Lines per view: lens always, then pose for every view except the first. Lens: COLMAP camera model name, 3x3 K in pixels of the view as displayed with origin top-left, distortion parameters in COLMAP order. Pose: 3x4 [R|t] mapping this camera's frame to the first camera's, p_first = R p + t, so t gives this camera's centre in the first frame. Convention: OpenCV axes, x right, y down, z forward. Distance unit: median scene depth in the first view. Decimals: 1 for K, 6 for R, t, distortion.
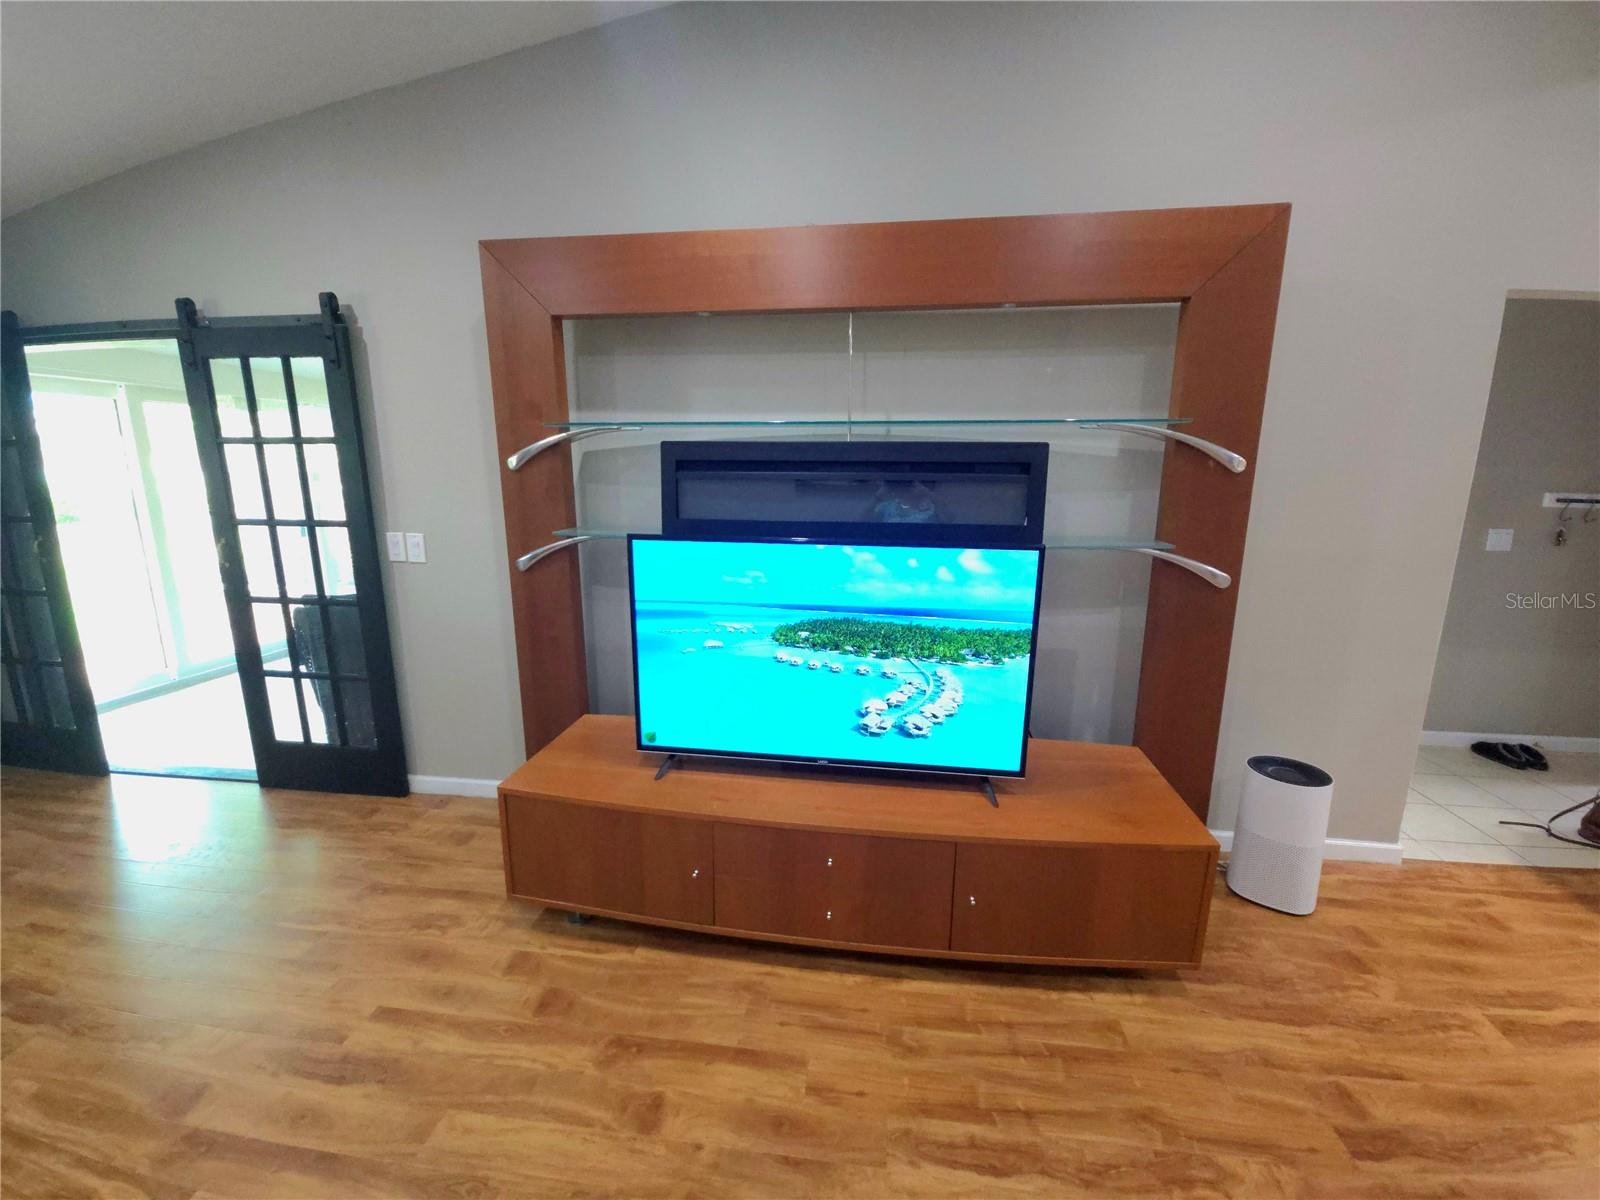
lens RADIAL K [[648.8, 0, 800.3], [0, 648.8, 598.8], [0, 0, 1]] dist [-0.000467, -0.000255]
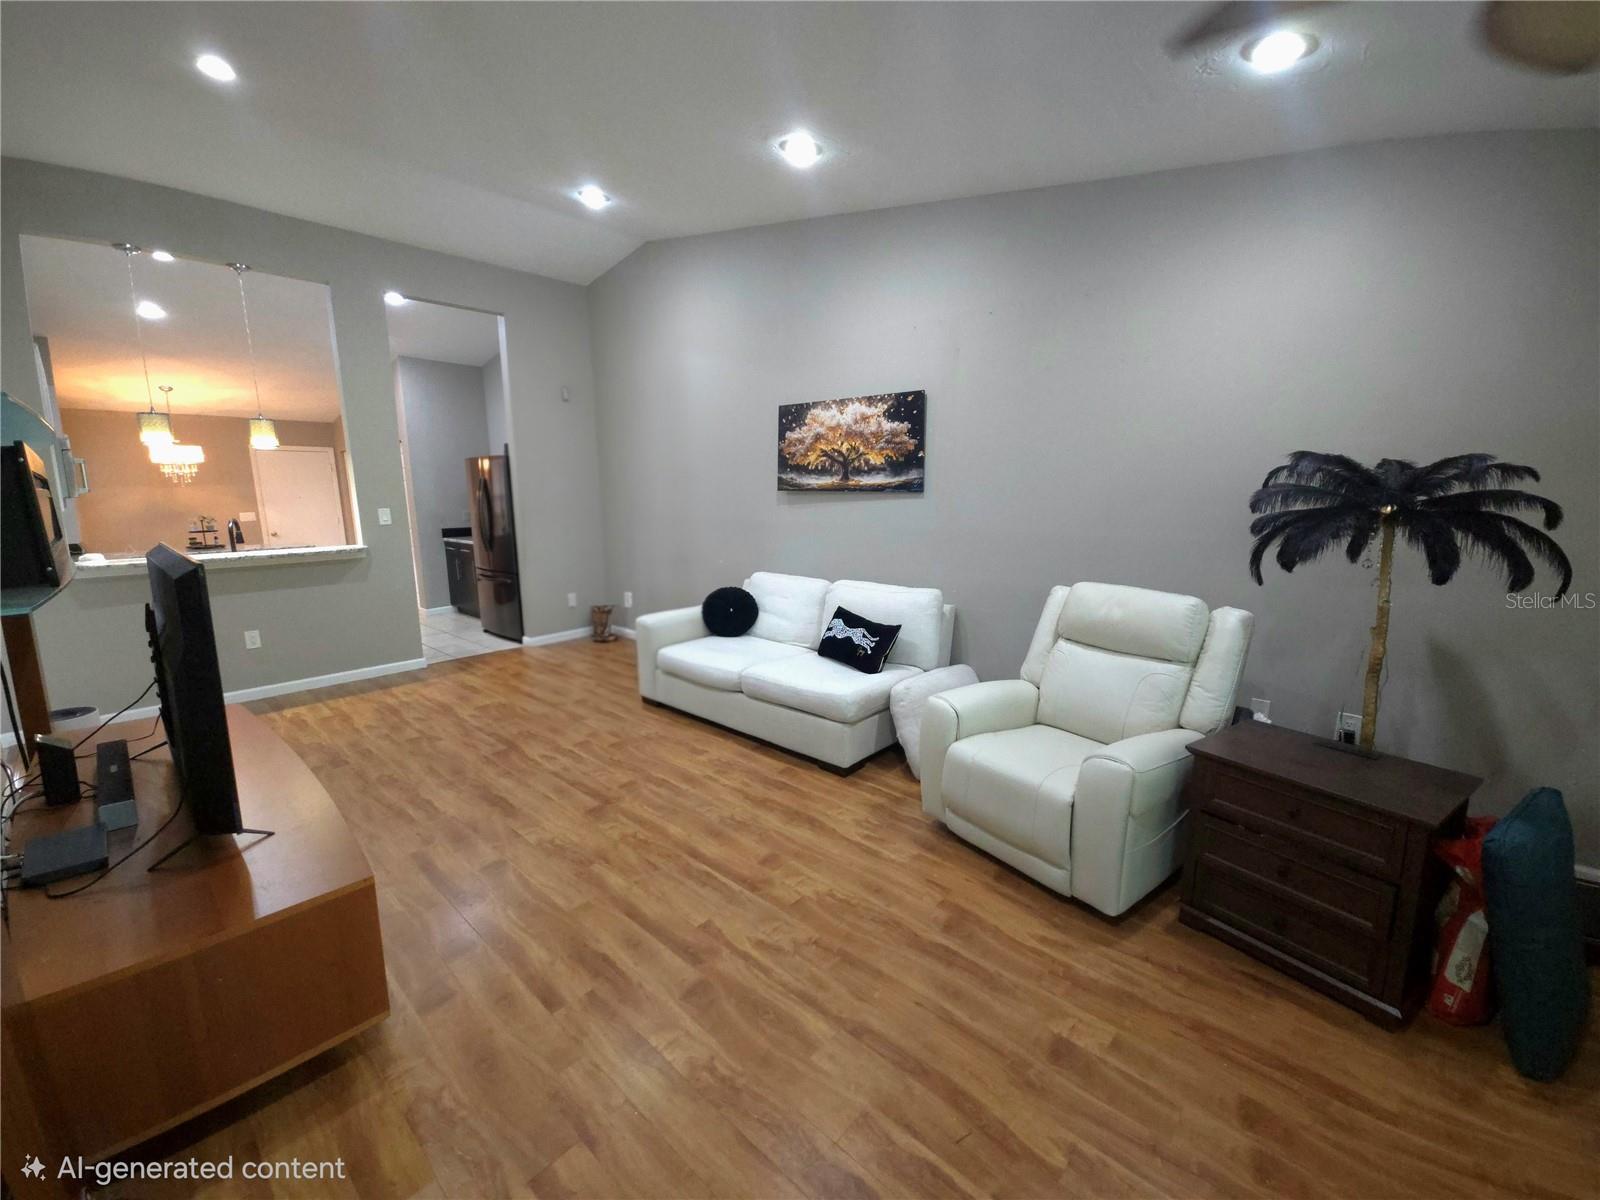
lens RADIAL K [[648.8, 0, 803.6], [0, 648.8, 599.0], [0, 0, 1]] dist [-0.000467, -0.000255]
pose [[-0.821514, -0.090643, 0.562937, -1.710090], [0.116594, 0.939717, 0.321462, -0.284143], [-0.558140, 0.329721, -0.761422, 1.551305]]
